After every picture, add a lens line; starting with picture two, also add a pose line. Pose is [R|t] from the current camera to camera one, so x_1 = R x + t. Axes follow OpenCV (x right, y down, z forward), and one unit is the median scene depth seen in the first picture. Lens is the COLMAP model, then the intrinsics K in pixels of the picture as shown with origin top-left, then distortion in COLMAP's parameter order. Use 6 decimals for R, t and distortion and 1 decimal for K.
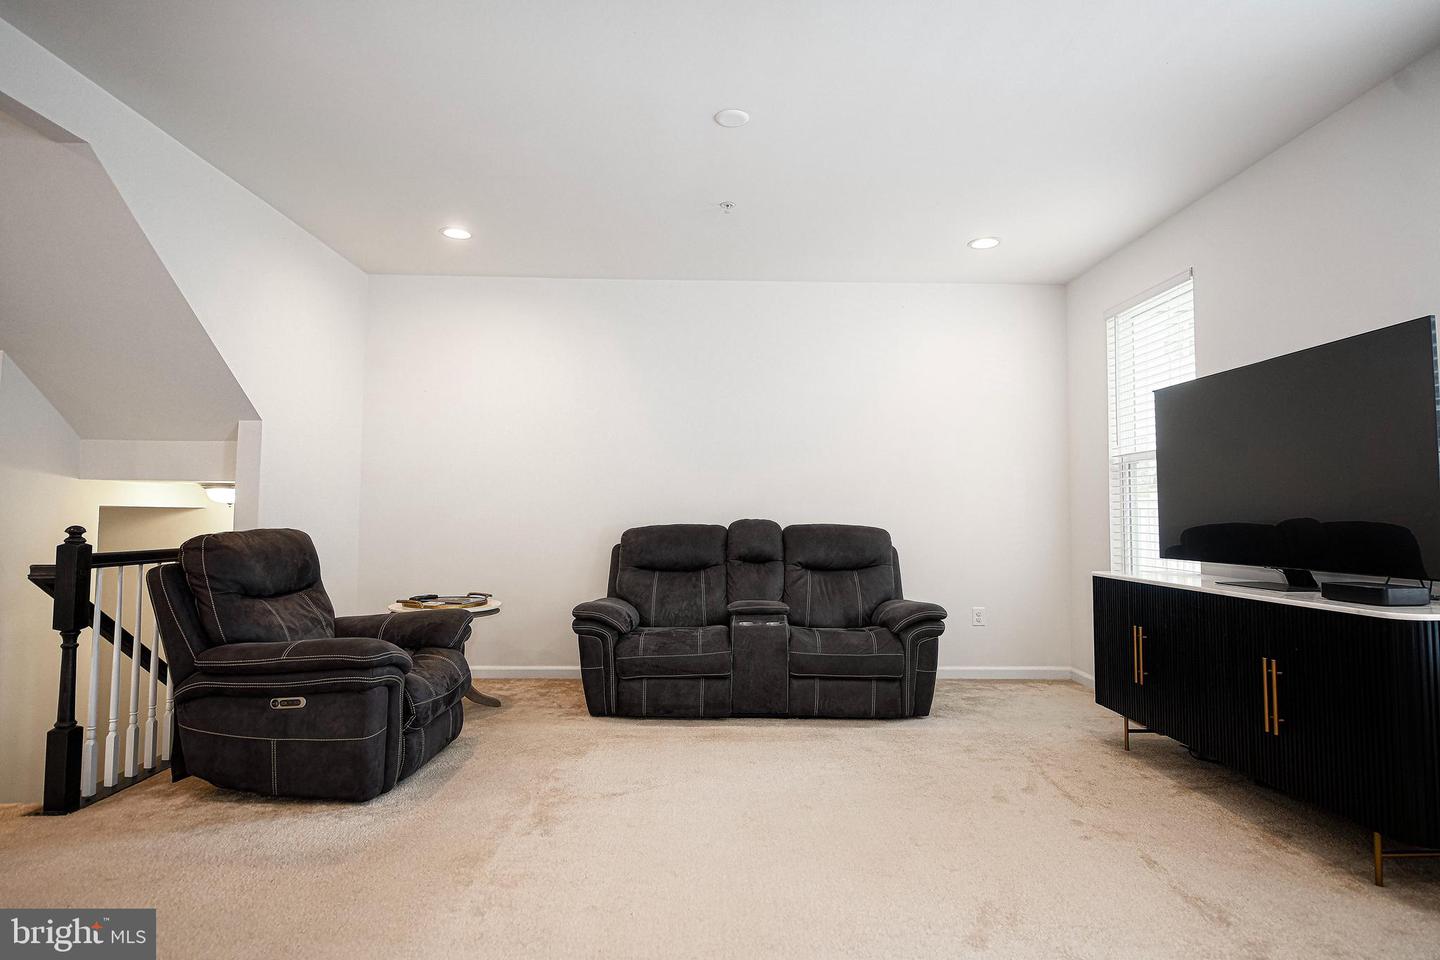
lens RADIAL K [[789.6, 0, 722.3], [0, 789.6, 471.4], [0, 0, 1]] dist [0.003359, -0.003049]
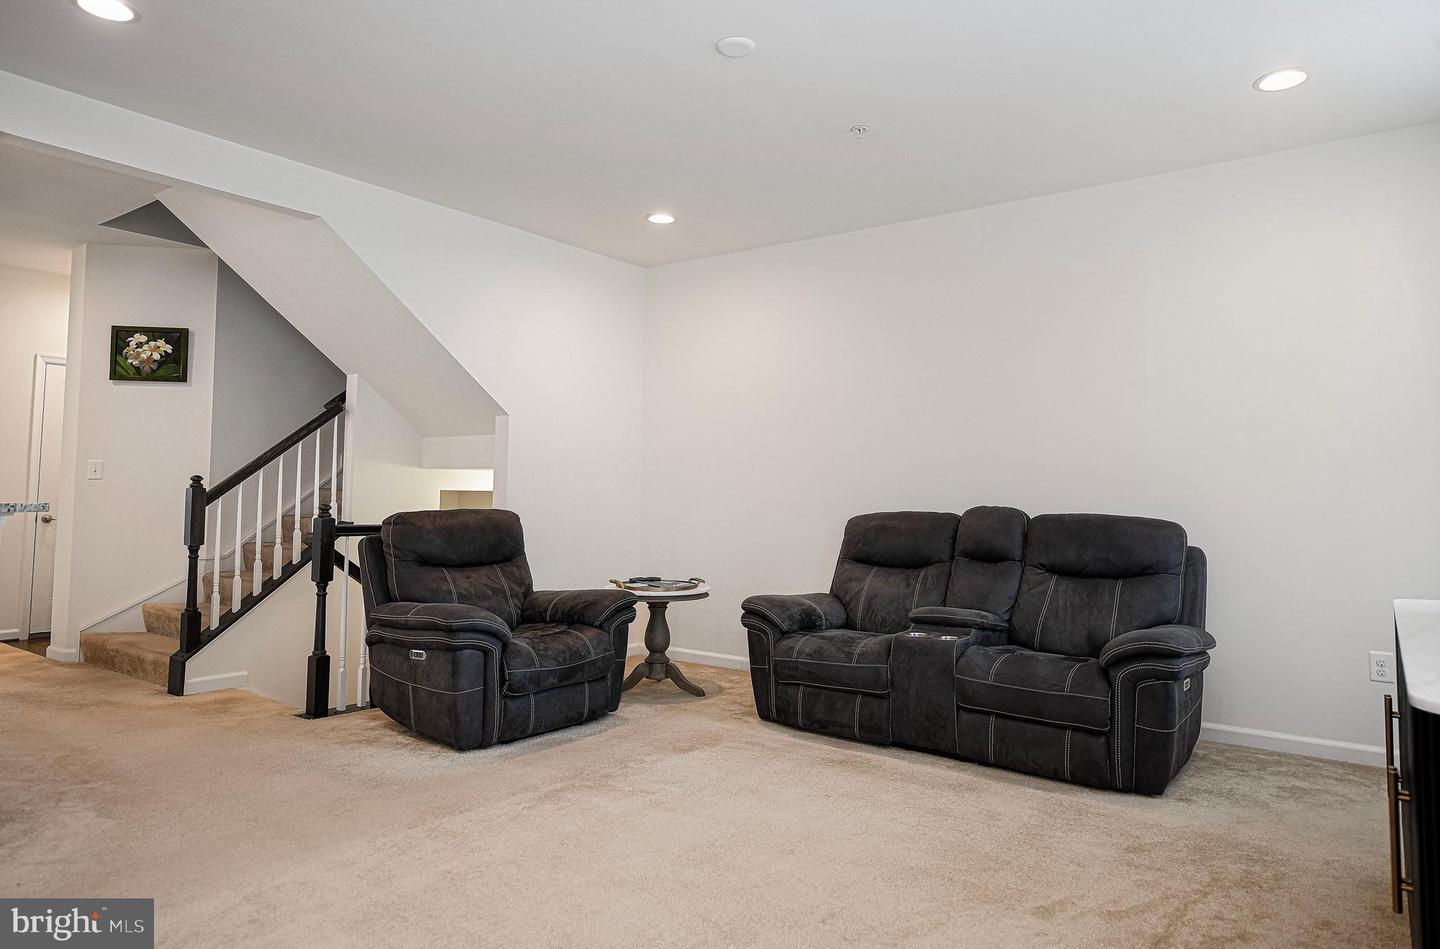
lens RADIAL K [[916.3, 0, 716.0], [0, 916.3, 436.8], [0, 0, 1]] dist [0.004667, 0.001495]
pose [[0.780867, -0.037630, -0.623562, 0.477507], [0.028187, 0.999290, -0.025007, 0.008625], [0.624060, 0.001951, 0.781374, 0.143087]]
